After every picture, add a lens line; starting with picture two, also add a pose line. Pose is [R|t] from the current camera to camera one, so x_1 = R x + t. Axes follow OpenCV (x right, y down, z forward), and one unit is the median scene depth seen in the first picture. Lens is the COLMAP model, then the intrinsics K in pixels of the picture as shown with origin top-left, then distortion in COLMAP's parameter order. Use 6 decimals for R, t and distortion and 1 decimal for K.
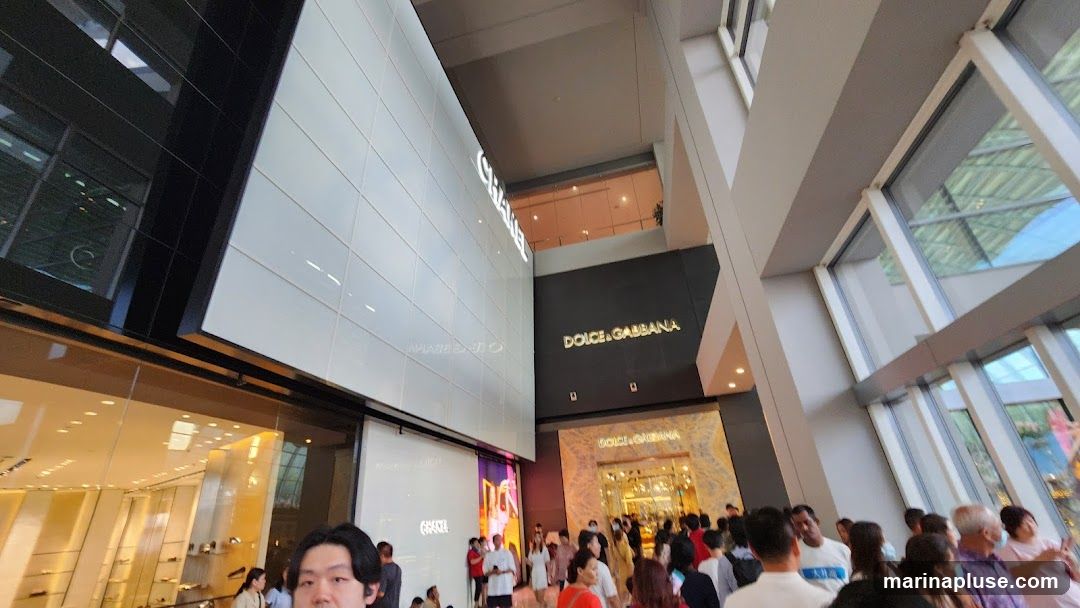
lens RADIAL K [[448.6, 0, 530.8], [0, 448.6, 300.7], [0, 0, 1]] dist [0.000849, 0.000284]
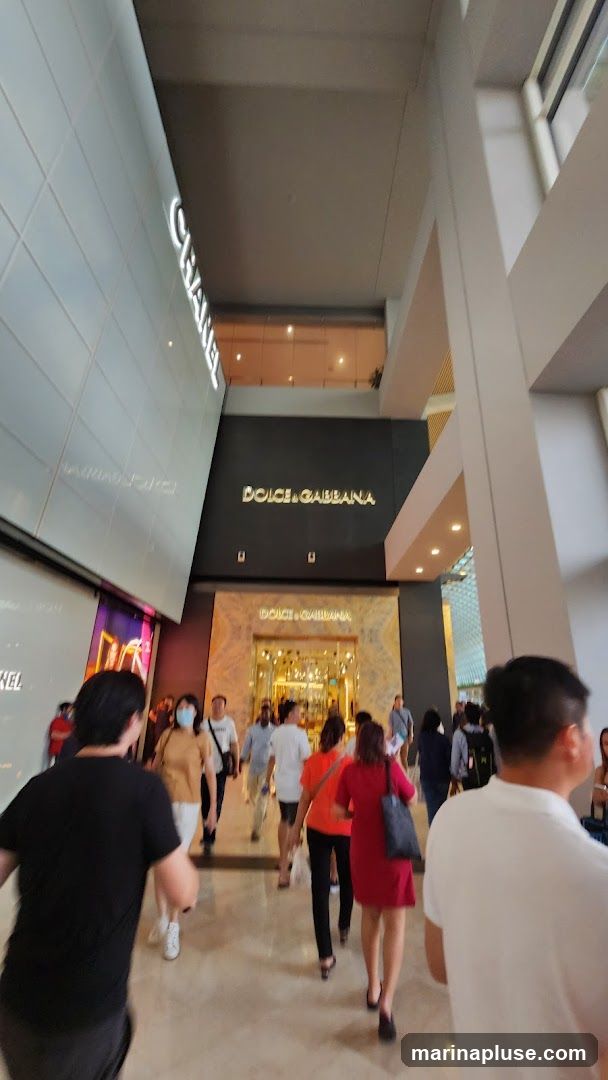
lens RADIAL K [[448.6, 0, 307.5], [0, 448.6, 528.3], [0, 0, 1]] dist [0.000849, 0.000284]
pose [[0.961235, 0.182636, 0.206572, 0.031254], [-0.199509, 0.977813, 0.063857, 0.084304], [-0.190326, -0.102595, 0.976345, 0.159609]]
